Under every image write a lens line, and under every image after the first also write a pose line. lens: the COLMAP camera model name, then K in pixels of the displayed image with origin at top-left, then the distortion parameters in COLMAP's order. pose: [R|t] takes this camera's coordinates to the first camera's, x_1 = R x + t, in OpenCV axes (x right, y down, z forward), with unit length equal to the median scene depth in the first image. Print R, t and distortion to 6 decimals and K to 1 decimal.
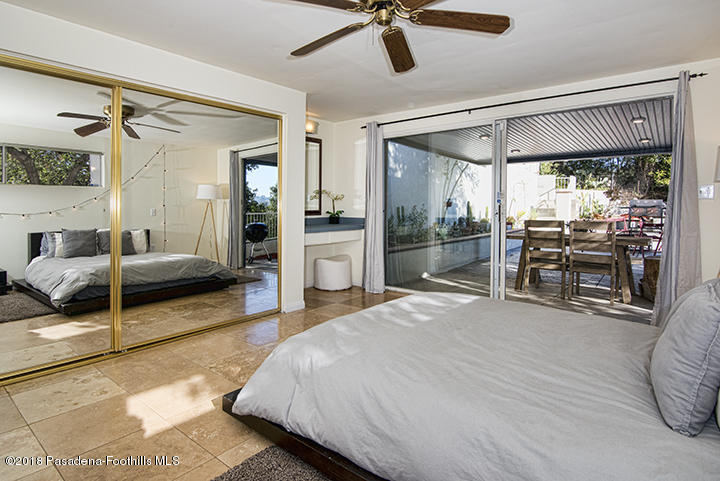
lens RADIAL K [[369.1, 0, 359.2], [0, 369.1, 225.9], [0, 0, 1]] dist [-0.017549, -0.000825]
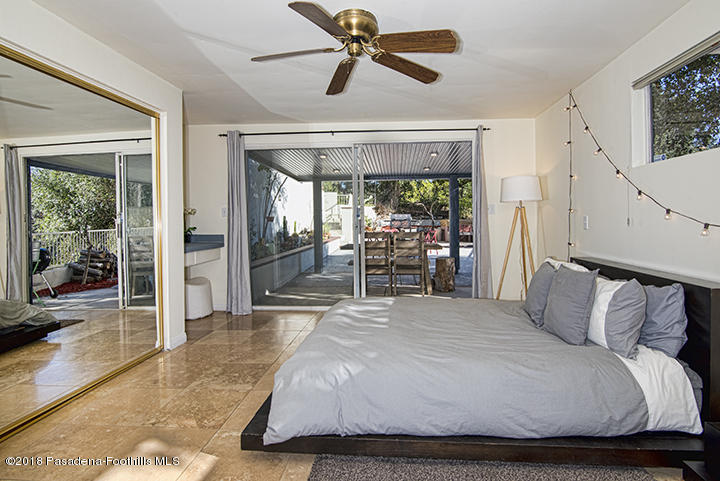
lens RADIAL K [[392.4, 0, 360.0], [0, 392.4, 240.5], [0, 0, 1]] dist [-0.025514, -0.001319]
pose [[0.808084, -0.038274, 0.587822, -0.297483], [0.041276, 0.999113, 0.008311, -0.001483], [-0.587619, 0.017547, 0.808947, 0.024437]]
